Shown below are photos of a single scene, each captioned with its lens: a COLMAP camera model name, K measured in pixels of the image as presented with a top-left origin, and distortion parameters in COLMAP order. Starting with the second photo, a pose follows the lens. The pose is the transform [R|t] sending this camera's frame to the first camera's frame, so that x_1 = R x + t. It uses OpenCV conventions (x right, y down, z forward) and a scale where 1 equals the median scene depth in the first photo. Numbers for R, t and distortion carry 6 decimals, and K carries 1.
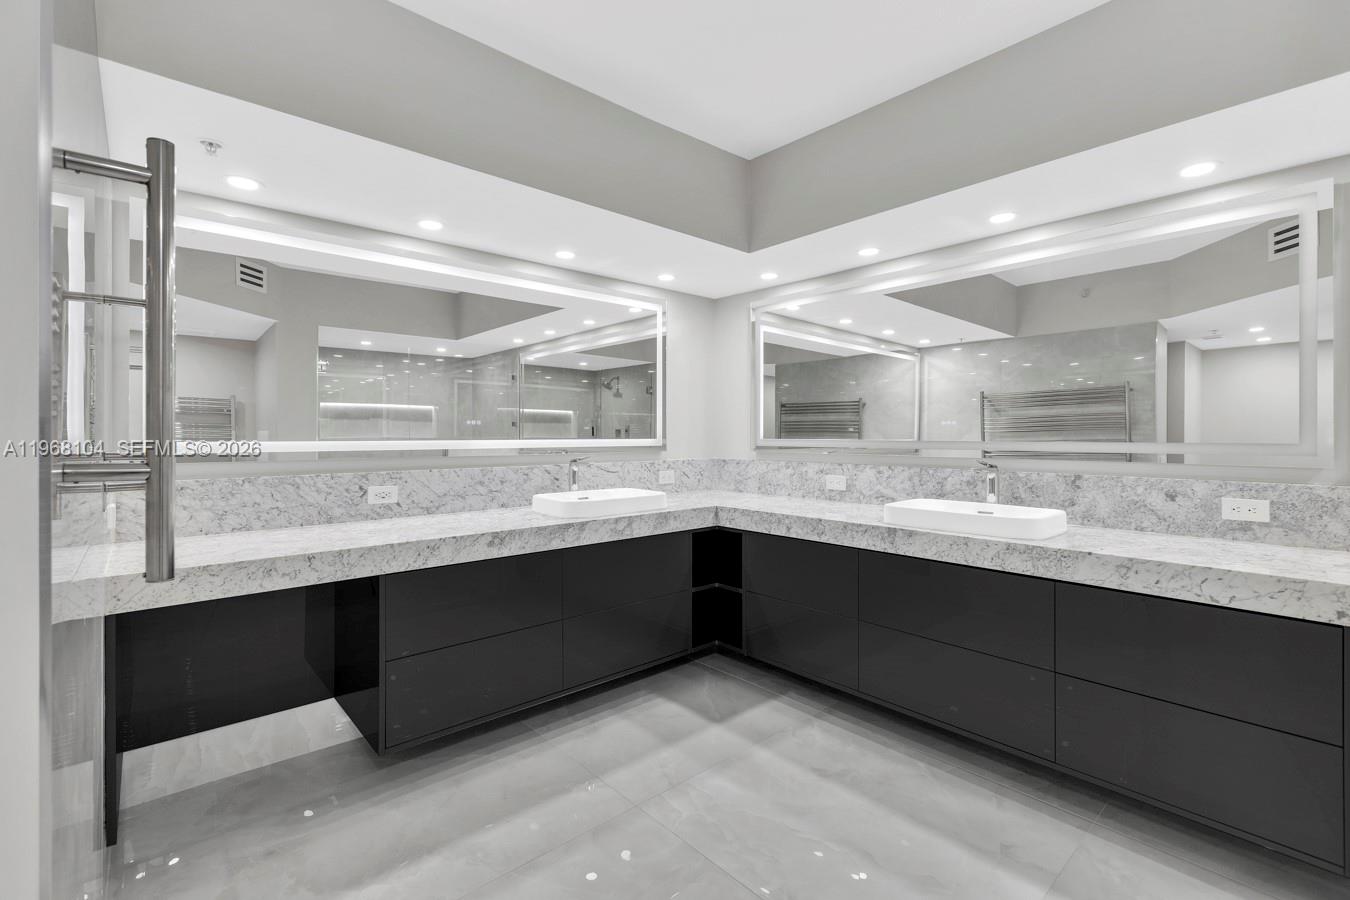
lens RADIAL K [[637.8, 0, 676.1], [0, 637.8, 430.4], [0, 0, 1]] dist [-0.001389, -0.000382]
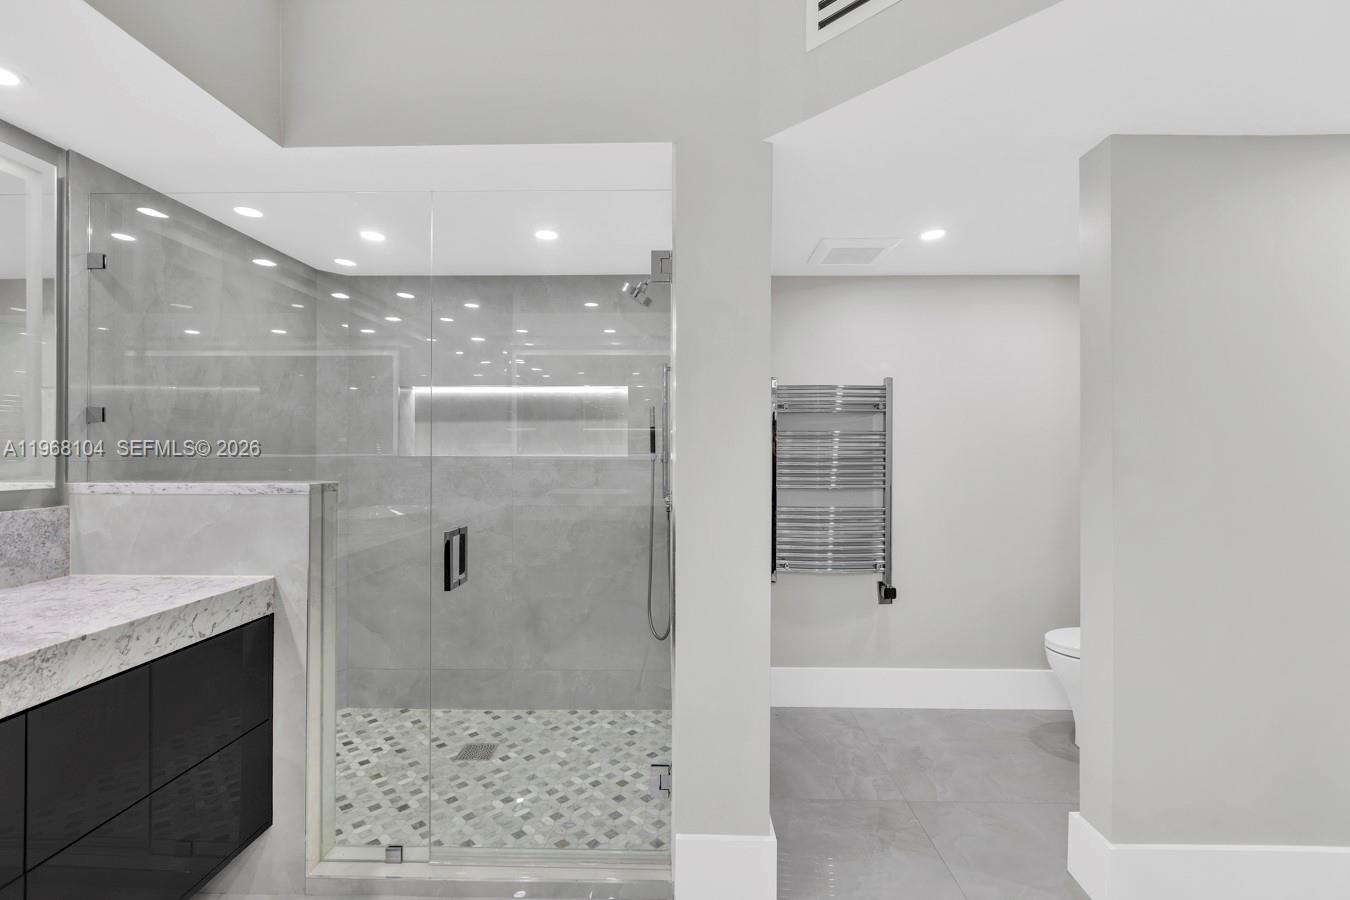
lens RADIAL K [[637.8, 0, 676.1], [0, 637.8, 430.4], [0, 0, 1]] dist [-0.001389, -0.000382]
pose [[-0.729369, 0.014200, 0.683973, -0.171787], [-0.002186, 0.999731, -0.023086, -0.001683], [-0.684117, -0.018333, -0.729142, 0.797563]]
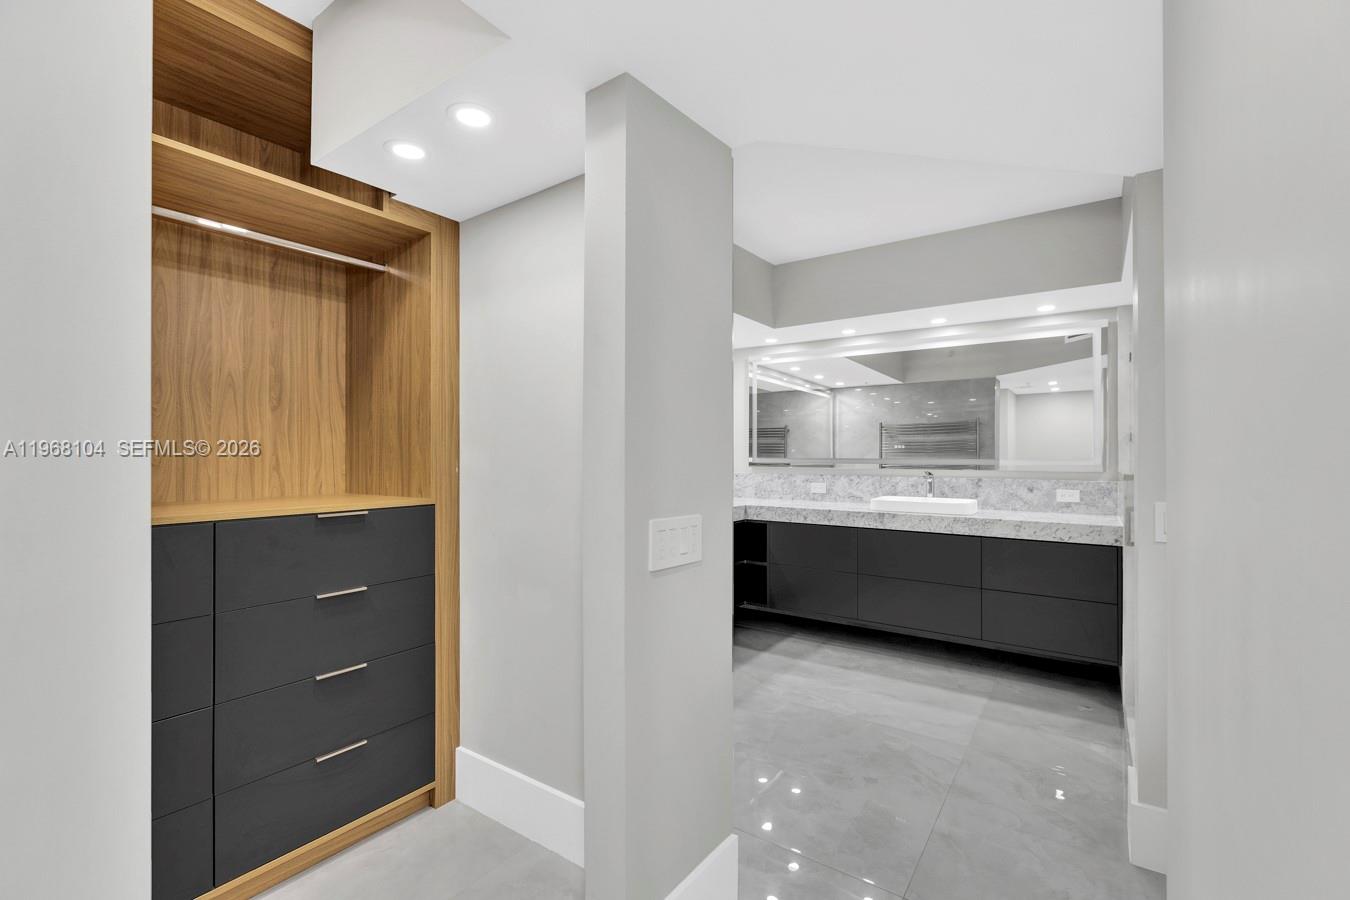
lens RADIAL K [[655.4, 0, 675.0], [0, 655.4, 450.0], [0, 0, 1]] dist [0.000379, -0.000078]
pose [[0.968676, 0.001574, 0.248324, -0.526661], [-0.001164, 0.999998, -0.001799, -0.000824], [-0.248326, 0.001453, 0.968675, -0.426532]]
